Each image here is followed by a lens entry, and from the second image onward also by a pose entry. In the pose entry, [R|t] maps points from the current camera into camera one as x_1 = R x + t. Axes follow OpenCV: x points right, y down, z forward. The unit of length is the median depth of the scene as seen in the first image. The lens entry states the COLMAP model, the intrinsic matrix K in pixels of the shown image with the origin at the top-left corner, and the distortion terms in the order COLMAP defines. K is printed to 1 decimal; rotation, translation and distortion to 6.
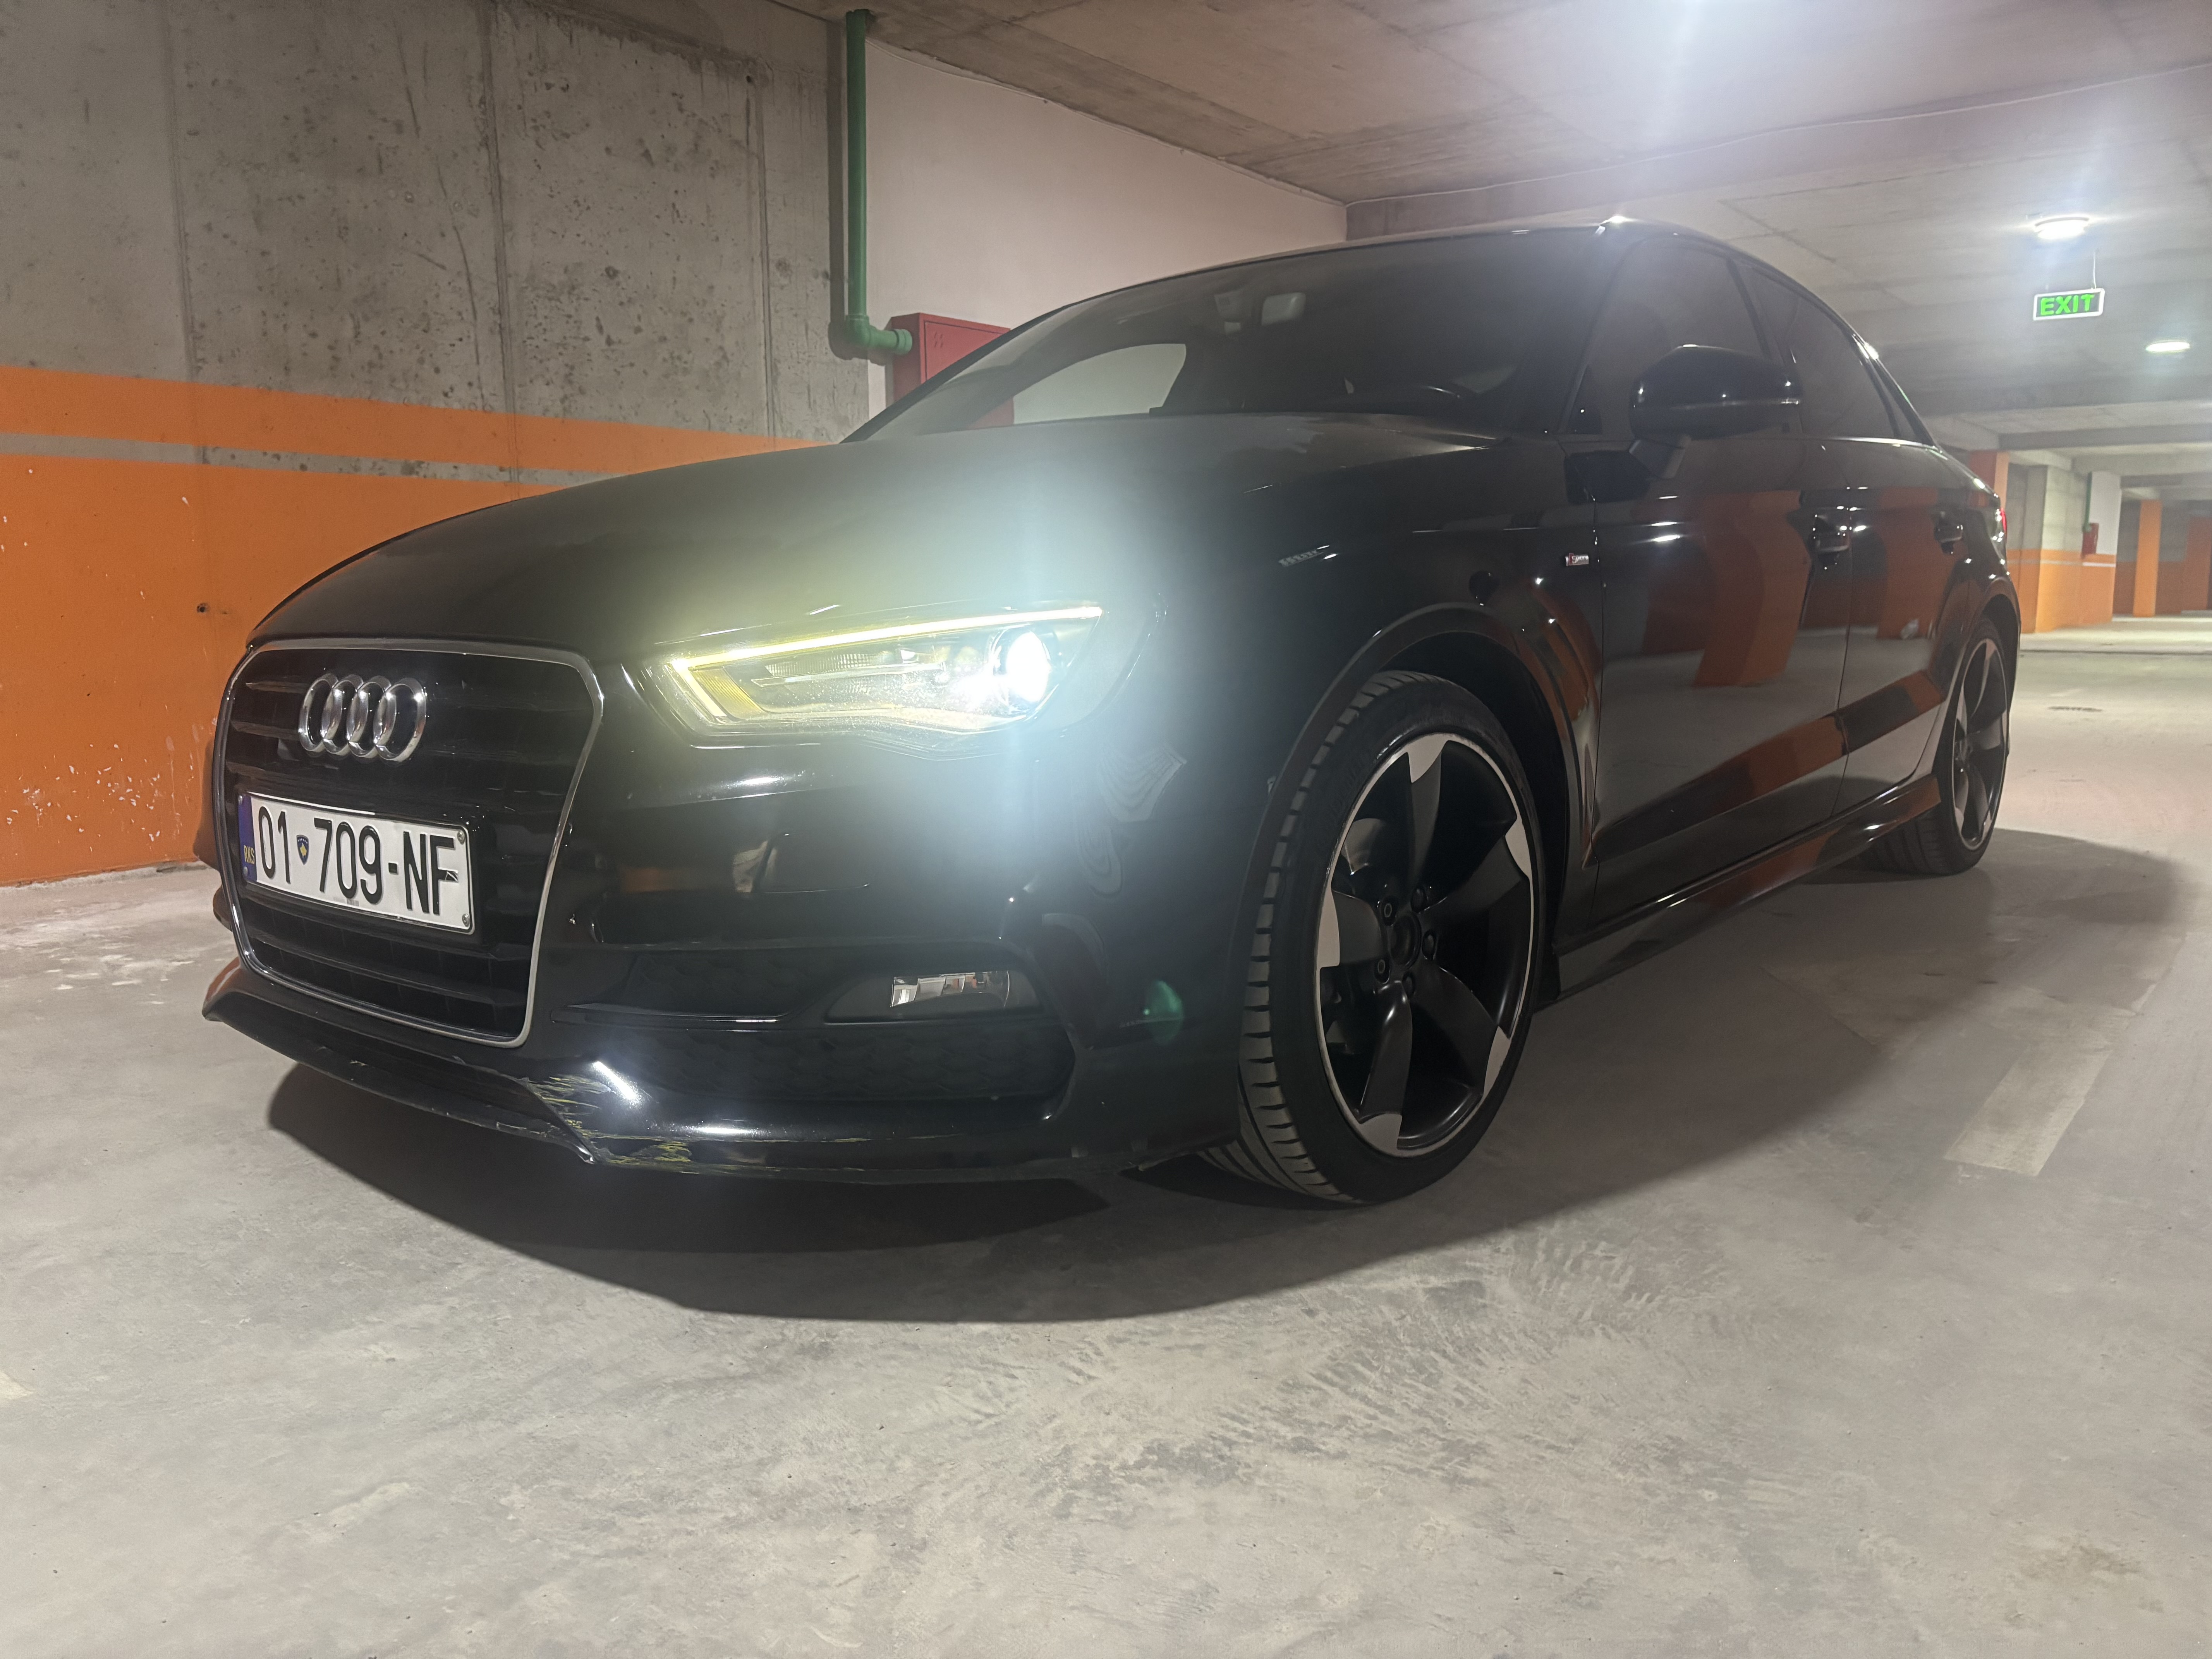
lens RADIAL K [[1680.5, 0, 1102.0], [0, 1680.5, 841.0], [0, 0, 1]] dist [0.021618, -0.012378]
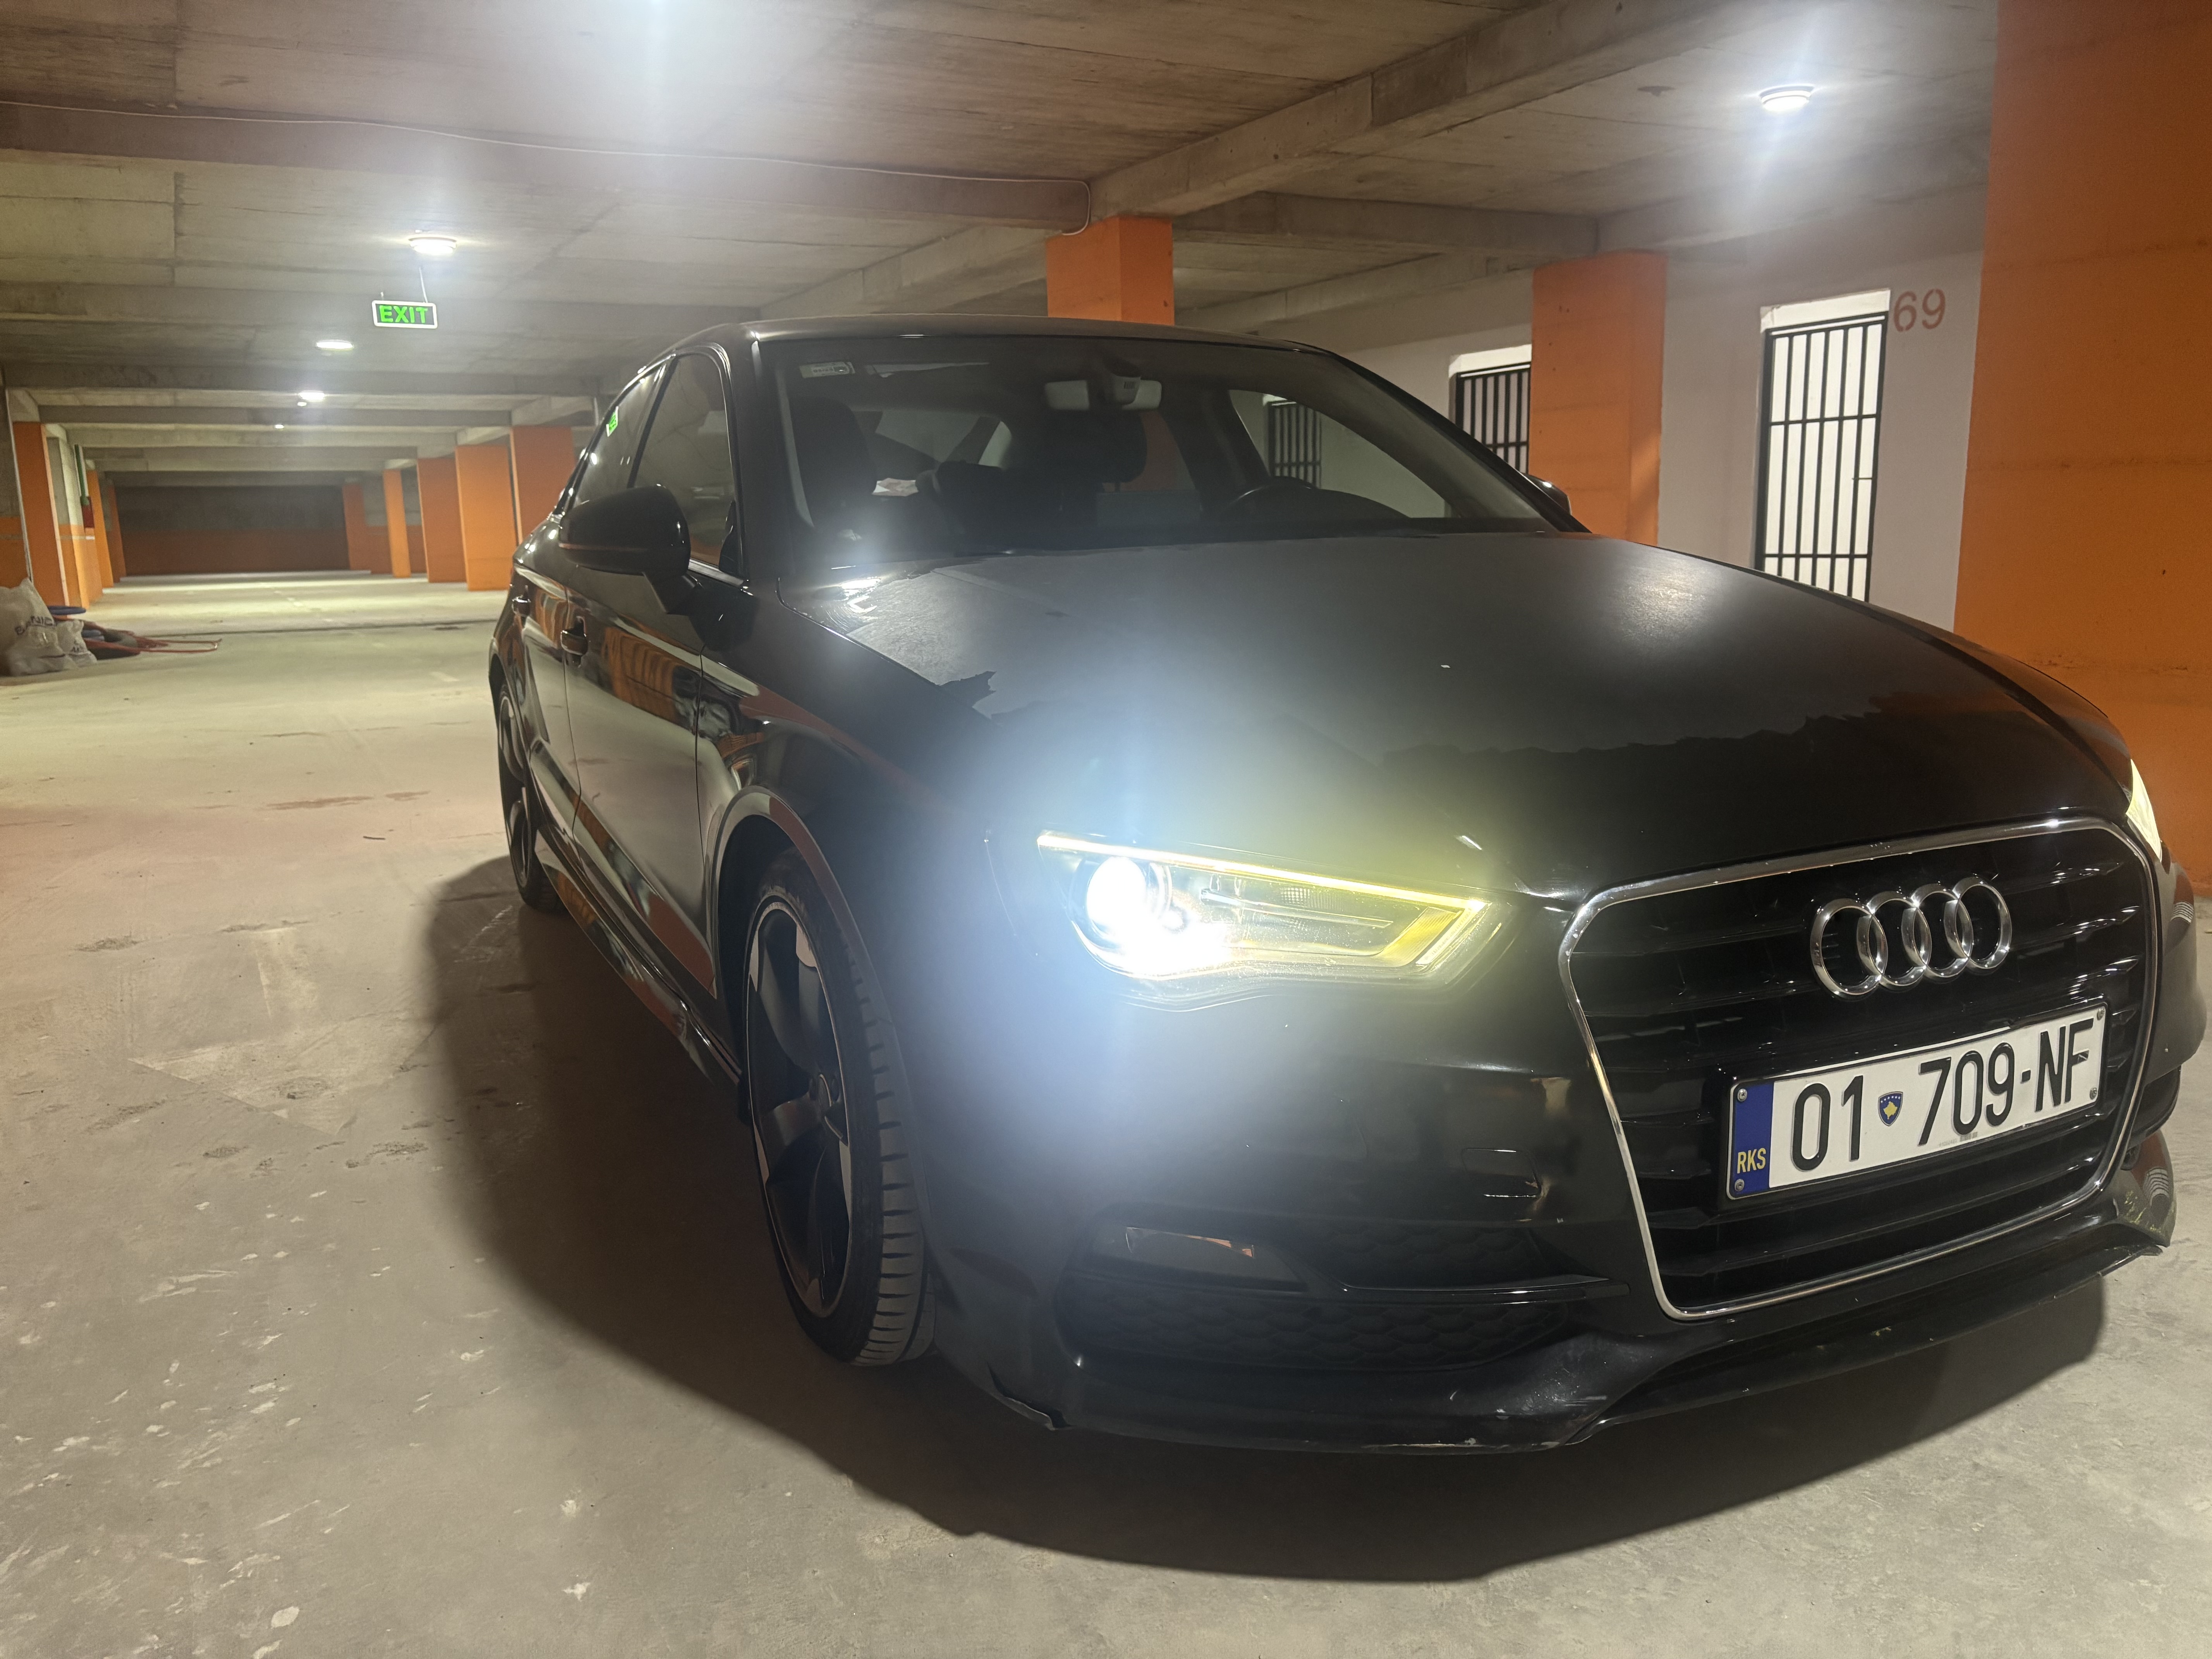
lens RADIAL K [[1680.5, 0, 1112.6], [0, 1680.5, 815.7], [0, 0, 1]] dist [0.021618, -0.012378]
pose [[0.396126, -0.168486, 0.902606, -1.450274], [0.147679, 0.981913, 0.118478, -0.313207], [-0.906242, 0.086364, 0.413843, 1.063852]]
